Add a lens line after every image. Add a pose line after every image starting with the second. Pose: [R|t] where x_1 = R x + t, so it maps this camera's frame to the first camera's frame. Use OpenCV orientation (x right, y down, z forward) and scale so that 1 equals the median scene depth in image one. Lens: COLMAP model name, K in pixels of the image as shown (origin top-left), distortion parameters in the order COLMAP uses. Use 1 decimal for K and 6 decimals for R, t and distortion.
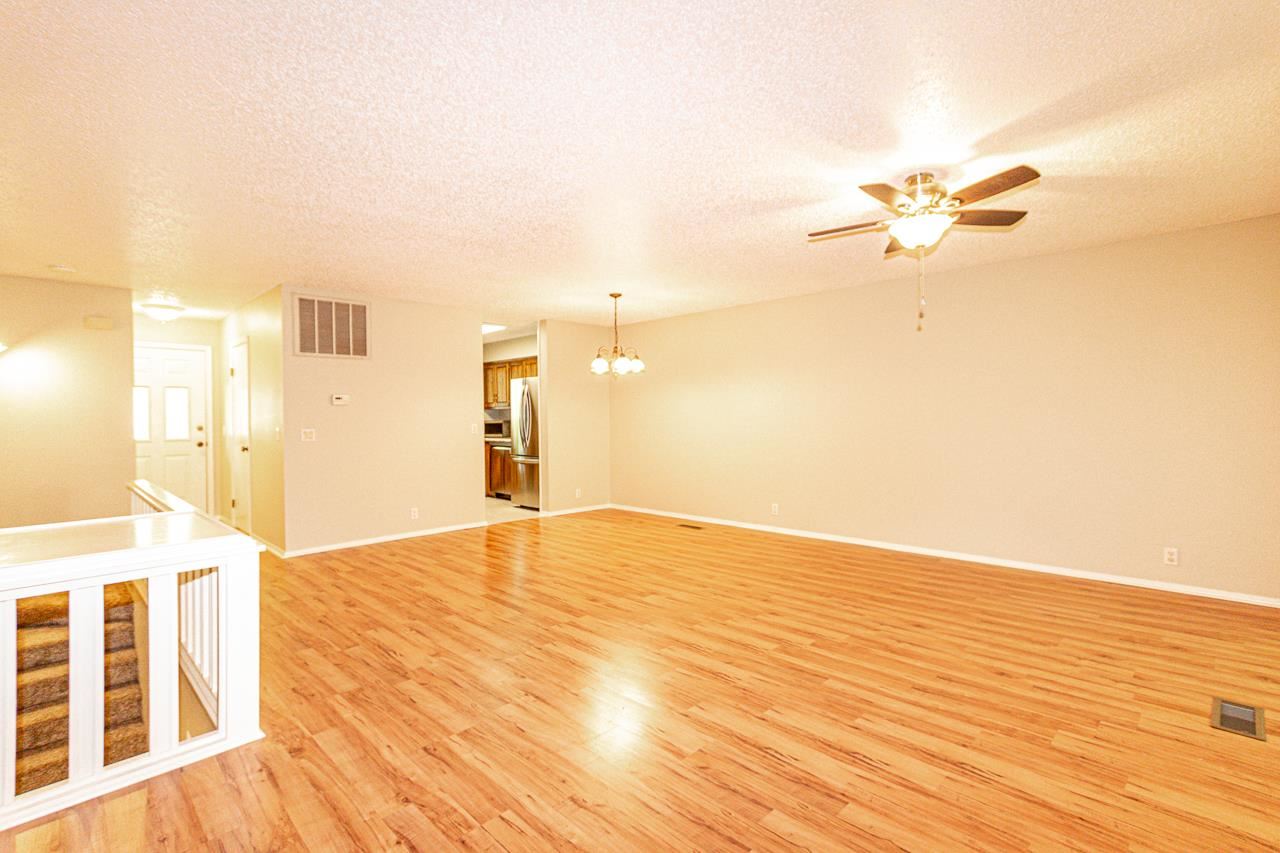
lens RADIAL K [[593.8, 0, 634.5], [0, 593.8, 419.6], [0, 0, 1]] dist [-0.009930, 0.011621]
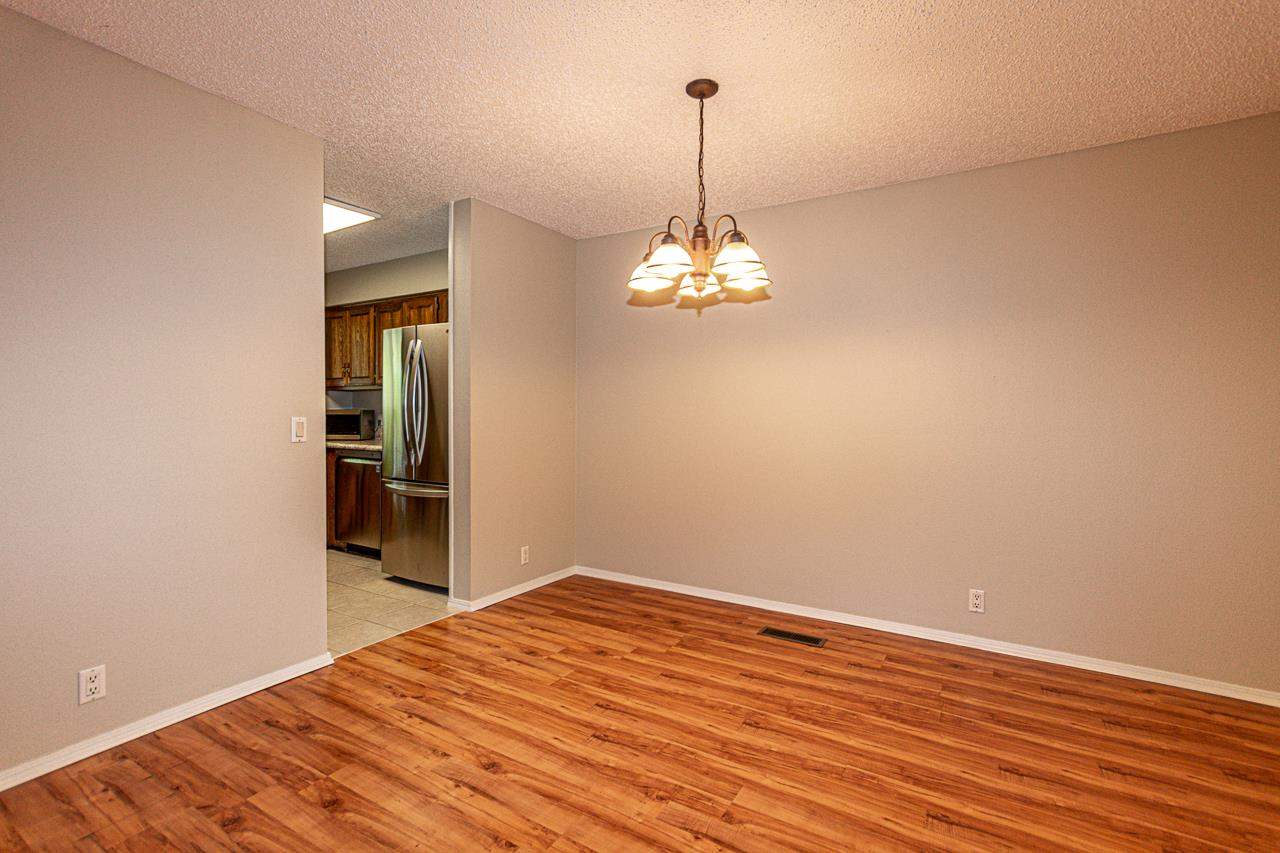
lens RADIAL K [[593.8, 0, 630.6], [0, 593.8, 417.4], [0, 0, 1]] dist [-0.009930, 0.011621]
pose [[0.973590, 0.013430, 0.227907, -0.239121], [-0.015055, 0.999872, 0.005393, 0.003868], [-0.227806, -0.008682, 0.973668, 0.932222]]
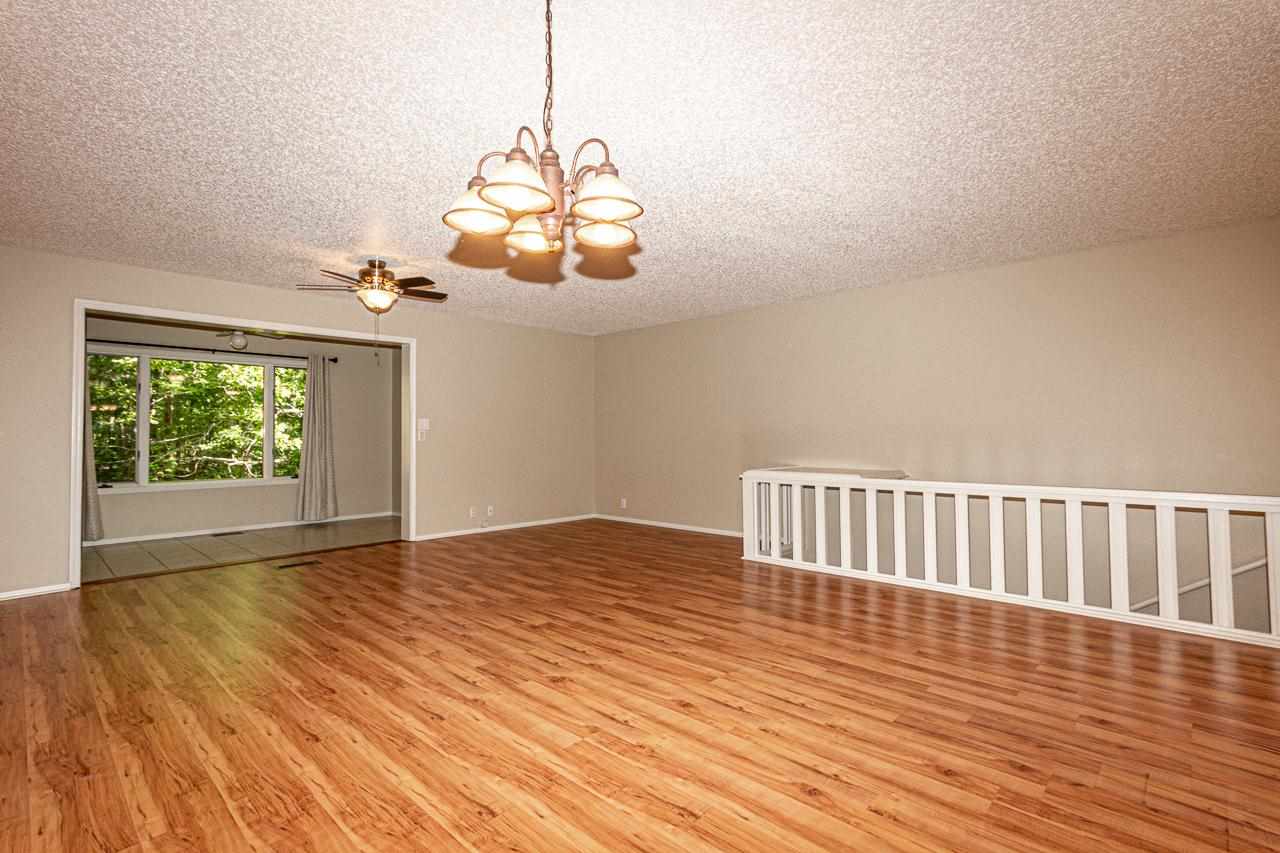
lens RADIAL K [[593.8, 0, 631.0], [0, 593.8, 420.8], [0, 0, 1]] dist [-0.009930, 0.011621]
pose [[-0.999668, 0.015719, -0.020438, -0.092460], [0.016150, 0.999647, -0.021095, 0.024984], [0.020099, -0.021418, -0.999569, 1.896880]]
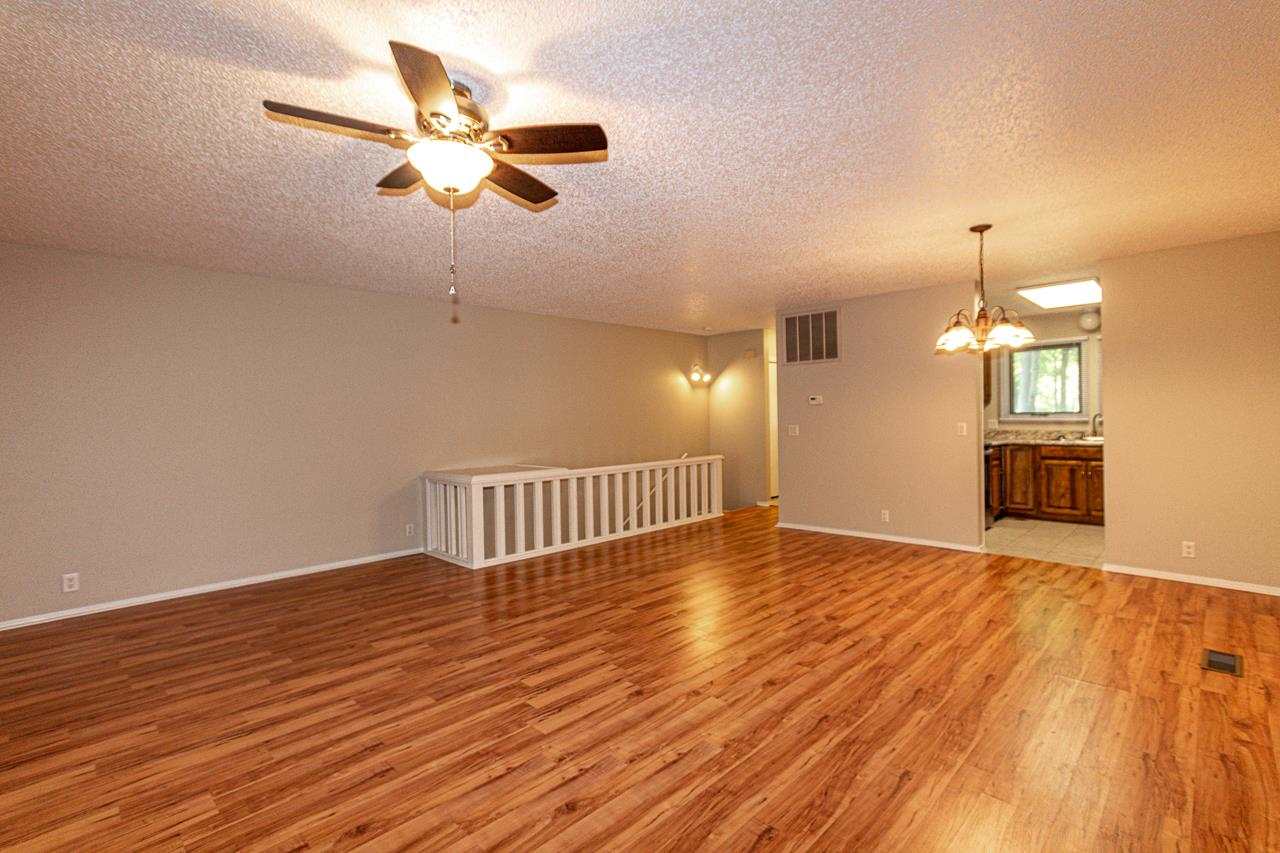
lens RADIAL K [[593.8, 0, 636.7], [0, 593.8, 422.4], [0, 0, 1]] dist [-0.009930, 0.011621]
pose [[0.008277, 0.021081, -0.999744, 0.893170], [0.010410, 0.999722, 0.021167, -0.025916], [0.999912, -0.010583, 0.008056, 0.915816]]
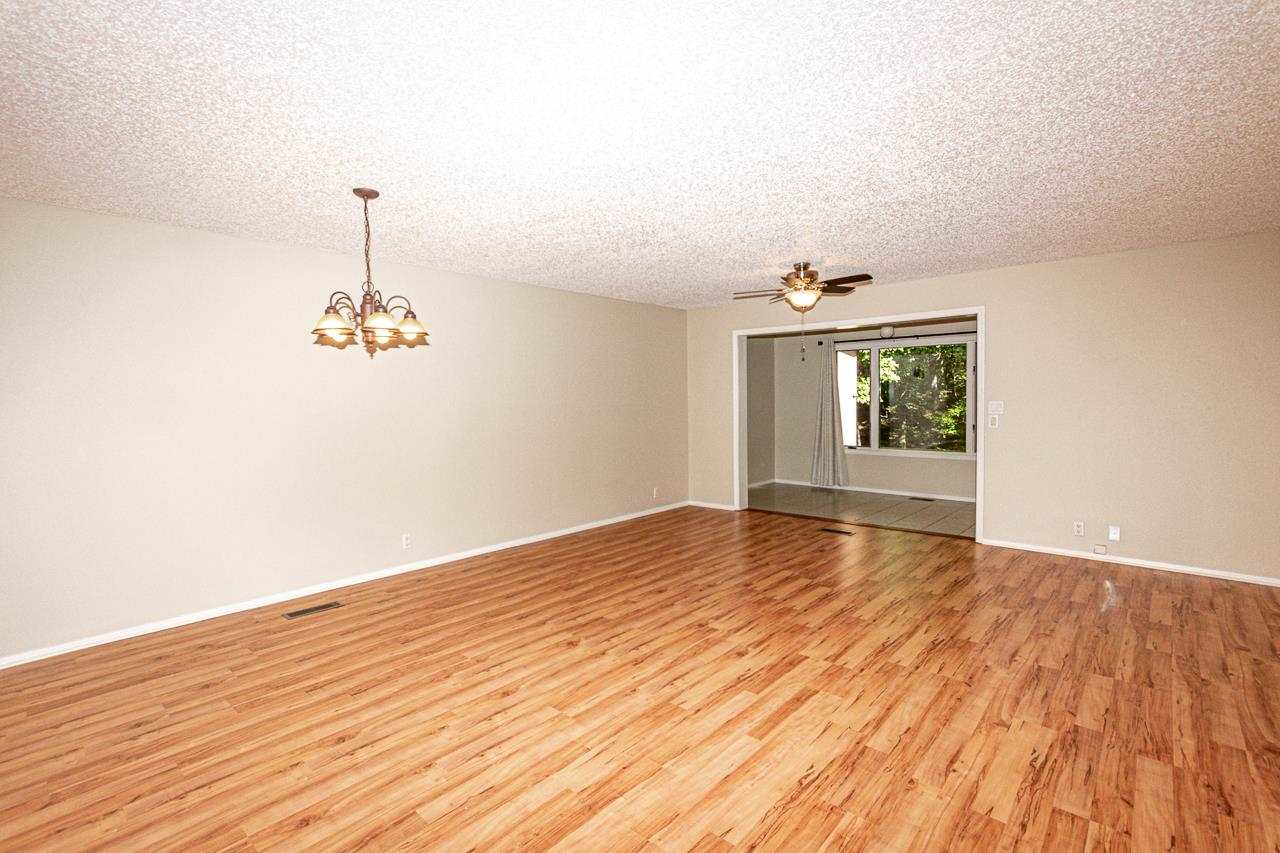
lens RADIAL K [[593.8, 0, 635.5], [0, 593.8, 405.5], [0, 0, 1]] dist [-0.009930, 0.011621]
pose [[-0.054644, 0.000009, 0.998506, -0.844109], [0.018477, 0.999829, 0.001002, -0.028243], [-0.998335, 0.018504, -0.054635, 1.173482]]
